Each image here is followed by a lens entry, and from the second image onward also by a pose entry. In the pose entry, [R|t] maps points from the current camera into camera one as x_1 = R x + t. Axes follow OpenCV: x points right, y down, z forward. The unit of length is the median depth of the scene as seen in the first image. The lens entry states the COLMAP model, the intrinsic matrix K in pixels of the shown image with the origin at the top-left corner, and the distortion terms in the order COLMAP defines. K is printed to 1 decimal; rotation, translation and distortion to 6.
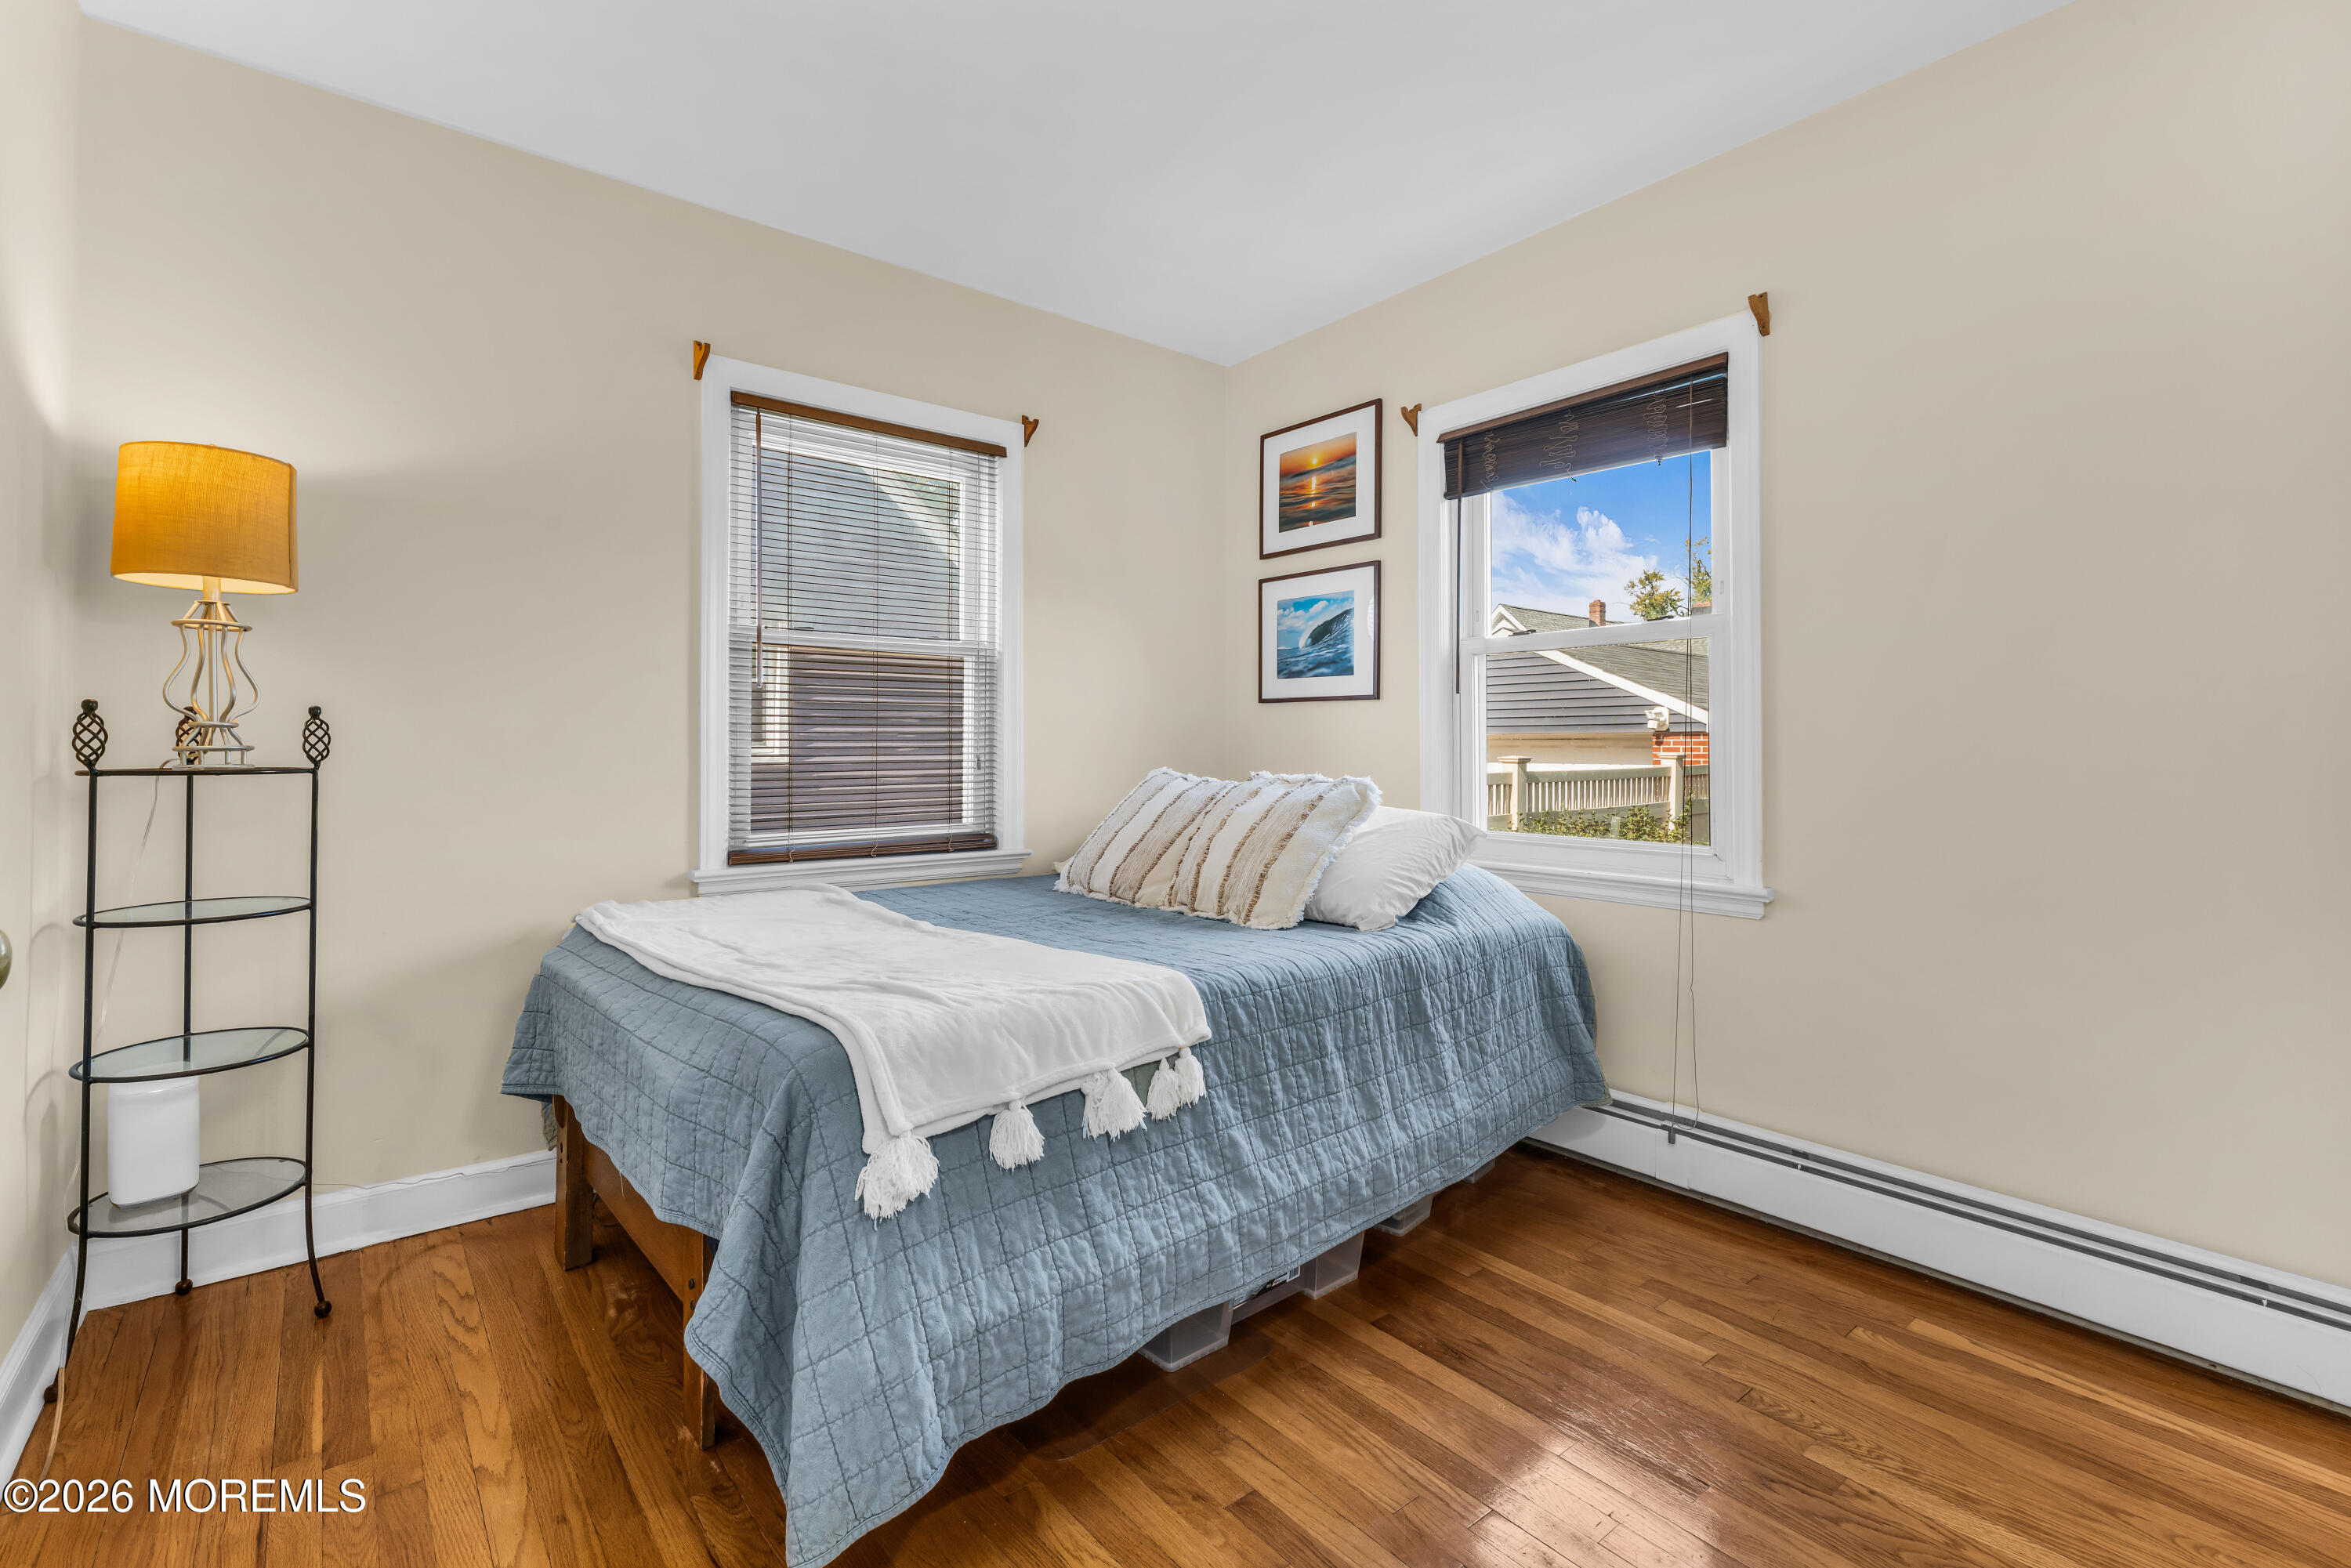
lens RADIAL K [[1047.2, 0, 1170.6], [0, 1047.2, 732.6], [0, 0, 1]] dist [-0.000468, -0.000149]
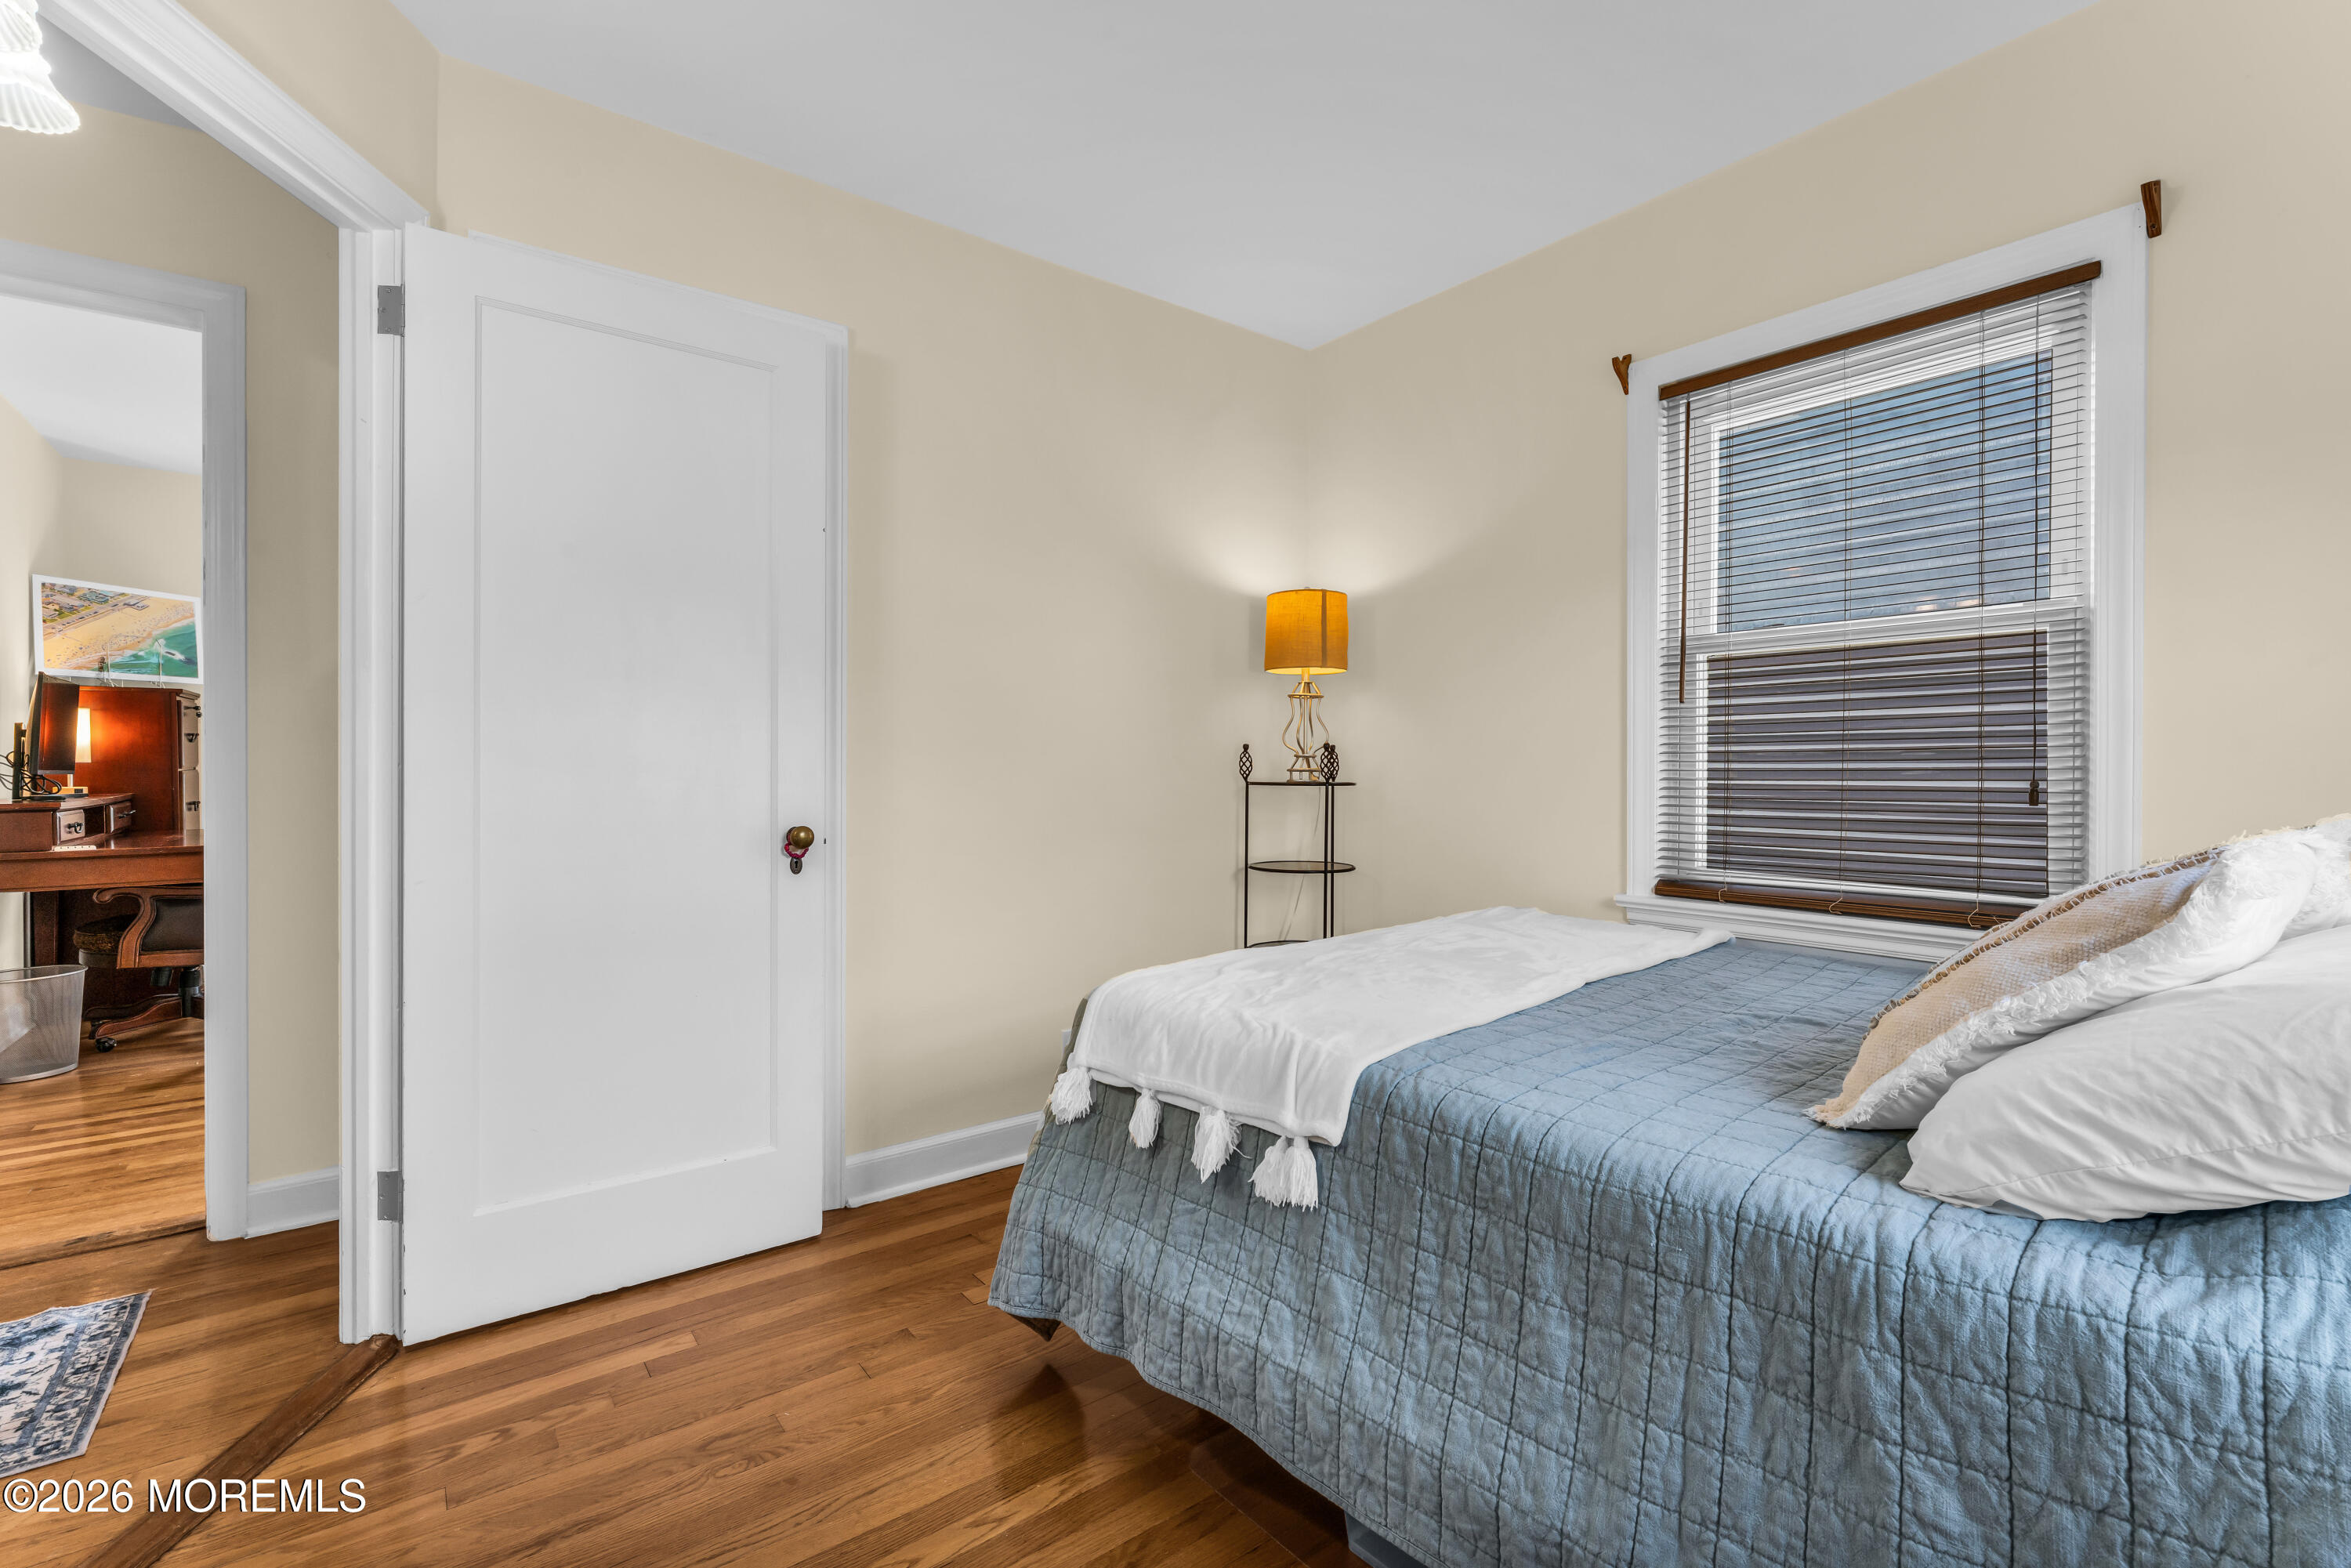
lens RADIAL K [[1046.6, 0, 1171.0], [0, 1046.6, 766.9], [0, 0, 1]] dist [-0.002386, -0.000475]
pose [[-0.028044, -0.001684, -0.999605, 0.734316], [0.015159, 0.999883, -0.002109, 0.010006], [0.999492, -0.015212, -0.028015, 0.813063]]
